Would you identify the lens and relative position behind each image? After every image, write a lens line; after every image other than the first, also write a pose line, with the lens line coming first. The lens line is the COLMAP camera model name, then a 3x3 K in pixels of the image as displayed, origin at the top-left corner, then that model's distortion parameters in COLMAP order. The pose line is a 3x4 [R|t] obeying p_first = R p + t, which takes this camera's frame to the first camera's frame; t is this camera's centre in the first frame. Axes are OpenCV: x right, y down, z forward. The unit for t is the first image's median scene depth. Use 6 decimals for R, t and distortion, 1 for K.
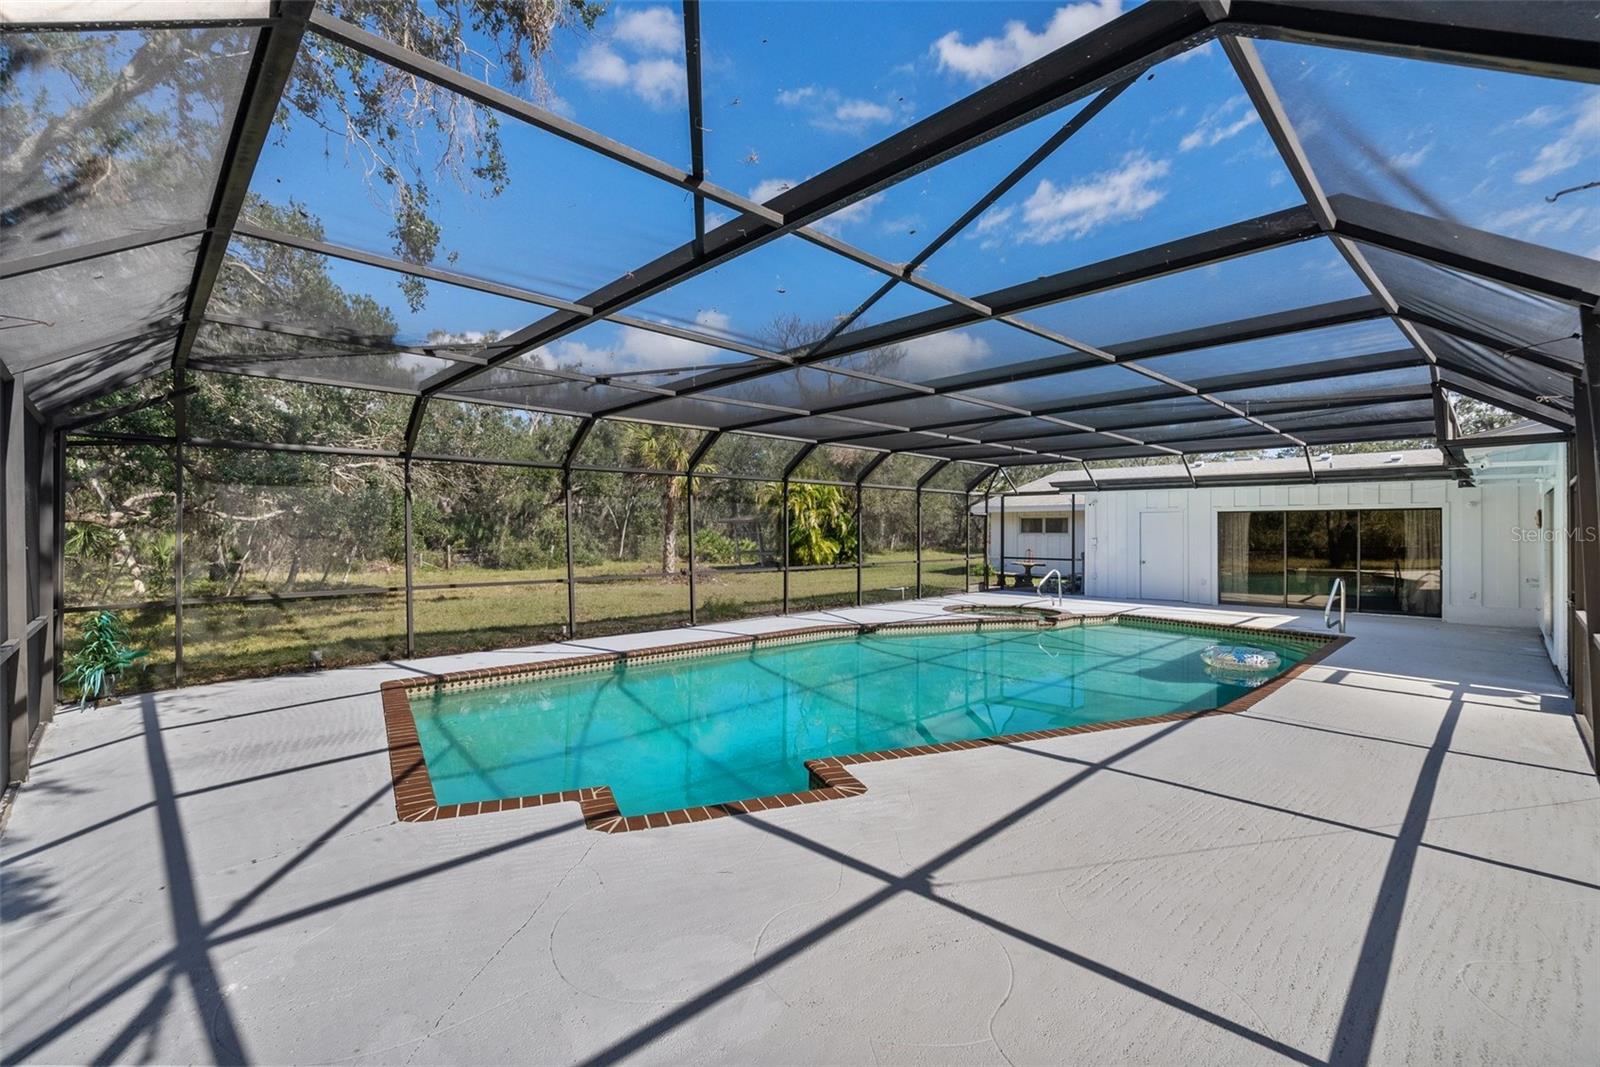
lens RADIAL K [[685.3, 0, 794.4], [0, 685.3, 542.5], [0, 0, 1]] dist [0.018084, -0.000157]
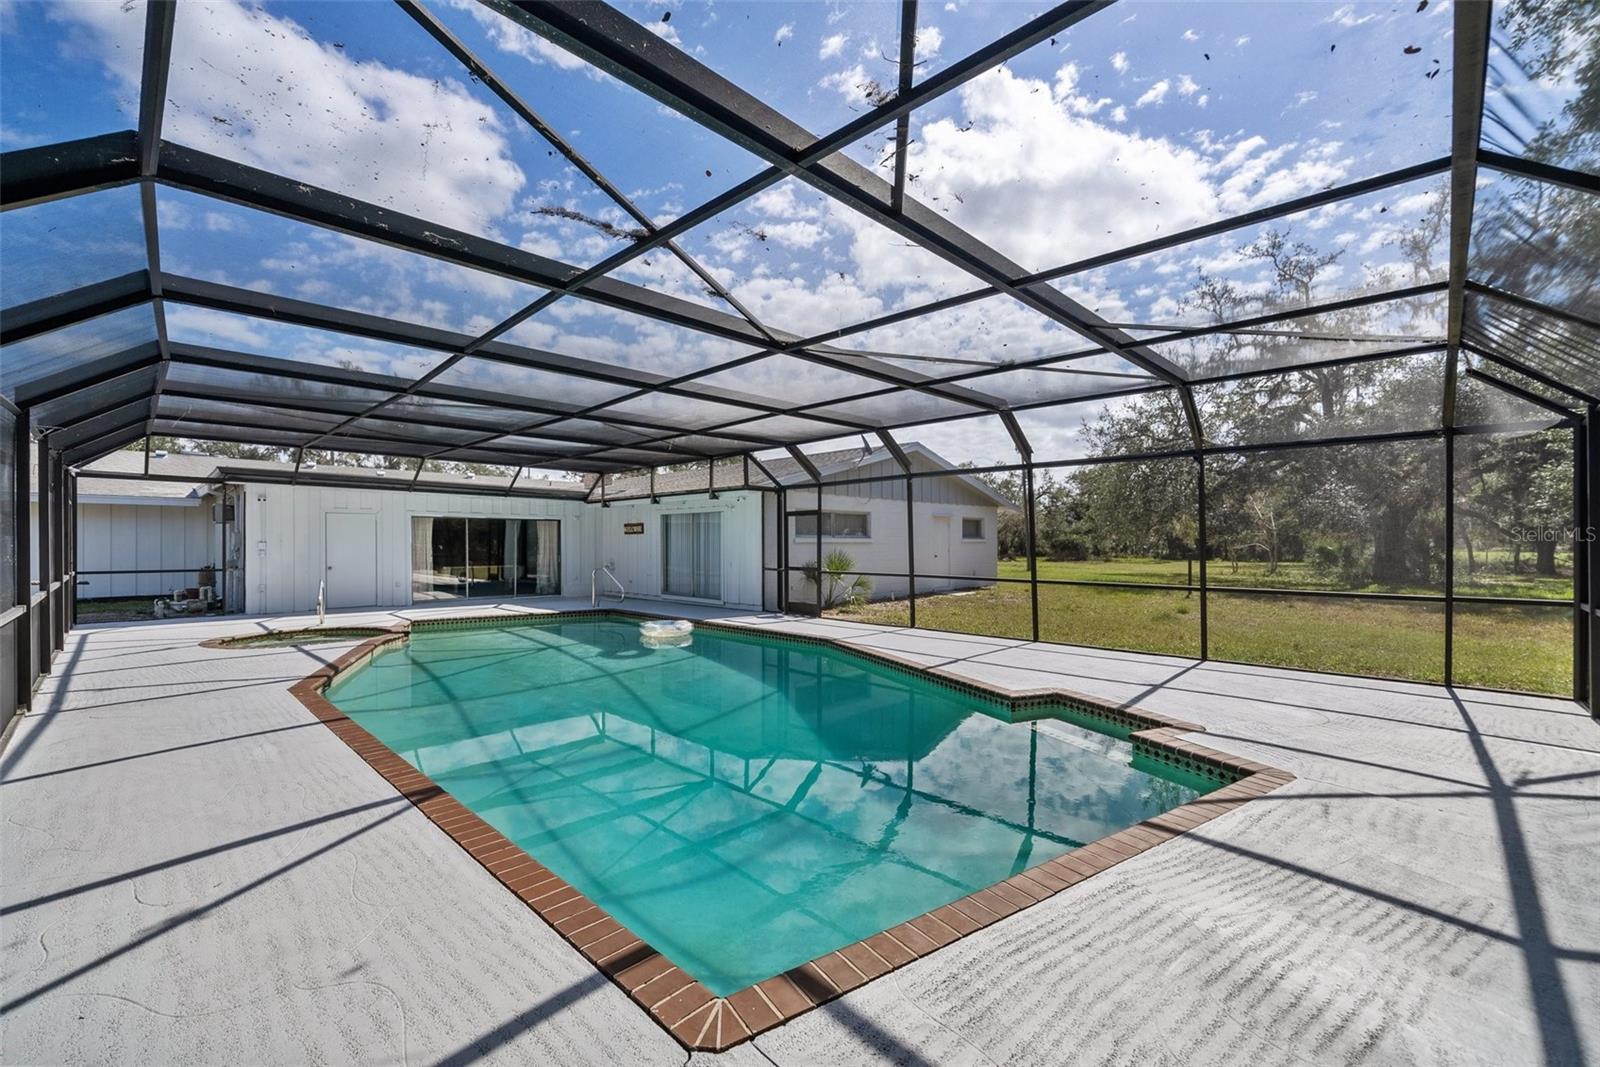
lens RADIAL K [[657.0, 0, 793.2], [0, 657.0, 529.7], [0, 0, 1]] dist [-0.001184, -0.000048]
pose [[-0.014545, 0.016986, 0.999750, -0.450882], [0.012929, 0.999775, -0.016798, 0.000992], [-0.999811, 0.012681, -0.014762, 0.505793]]
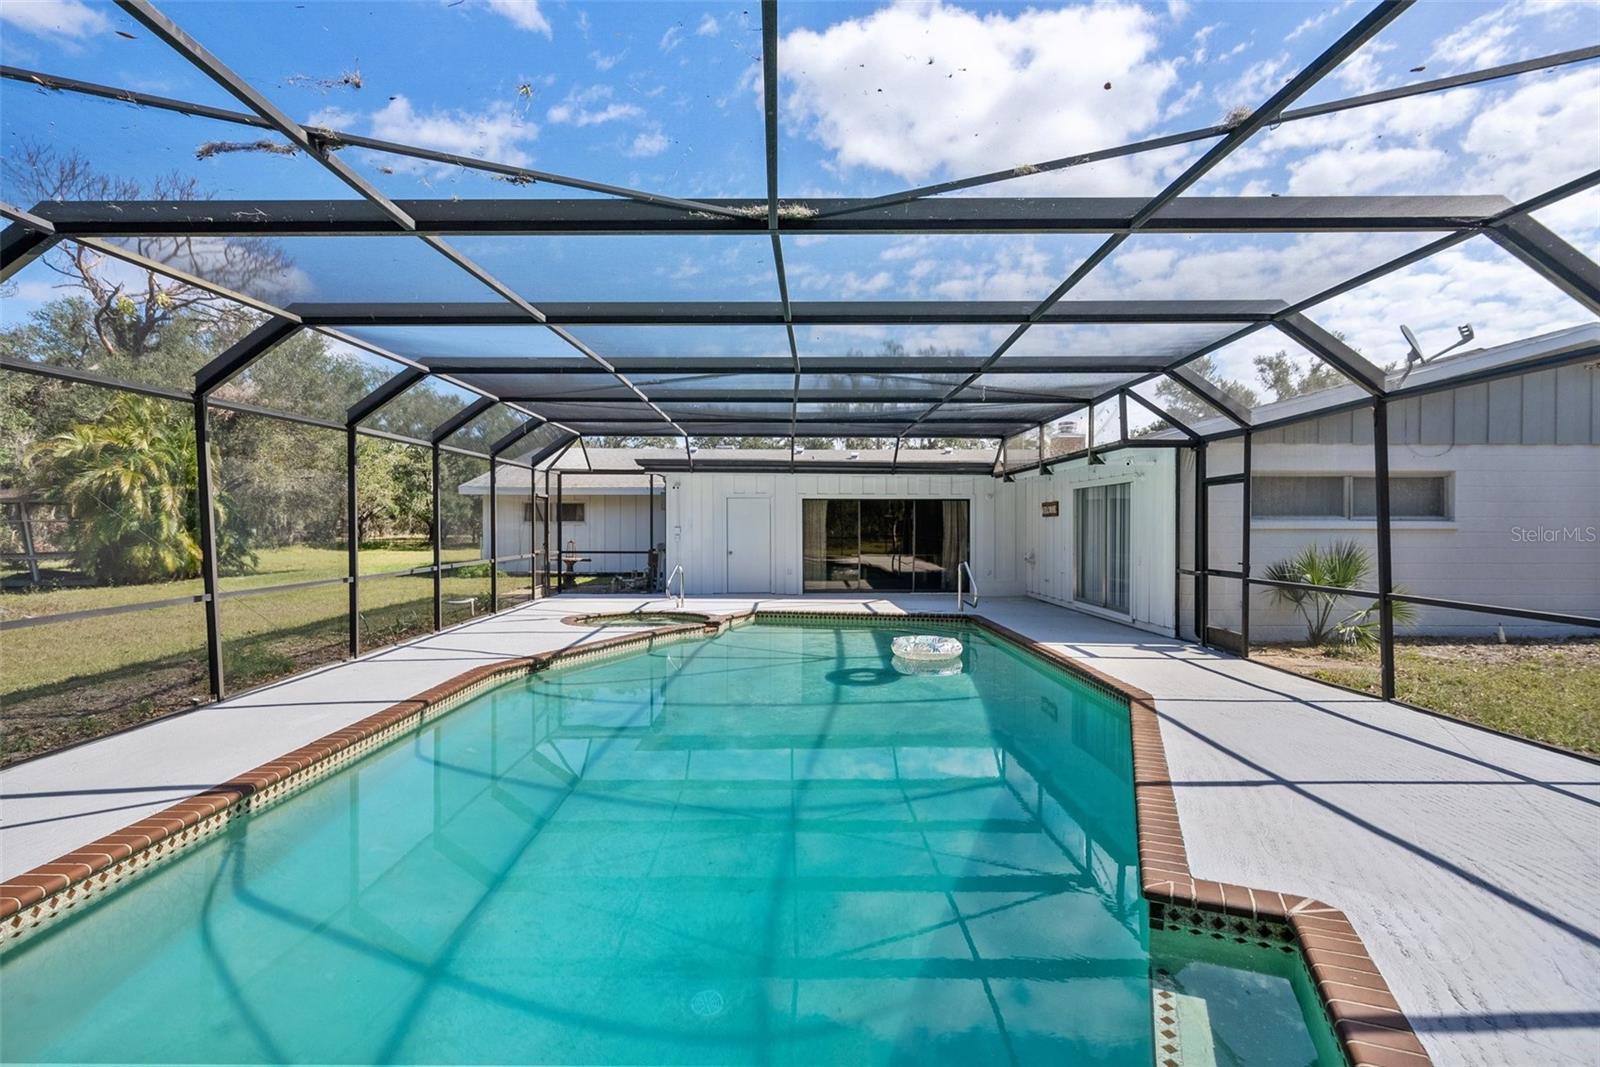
lens RADIAL K [[802.6, 0, 797.3], [0, 802.6, 529.0], [0, 0, 1]] dist [0.005327, -0.000773]
pose [[0.697810, -0.005087, 0.716265, -0.238012], [0.009973, 0.999947, -0.002615, 0.001217], [-0.716214, 0.008968, 0.697823, 0.247358]]
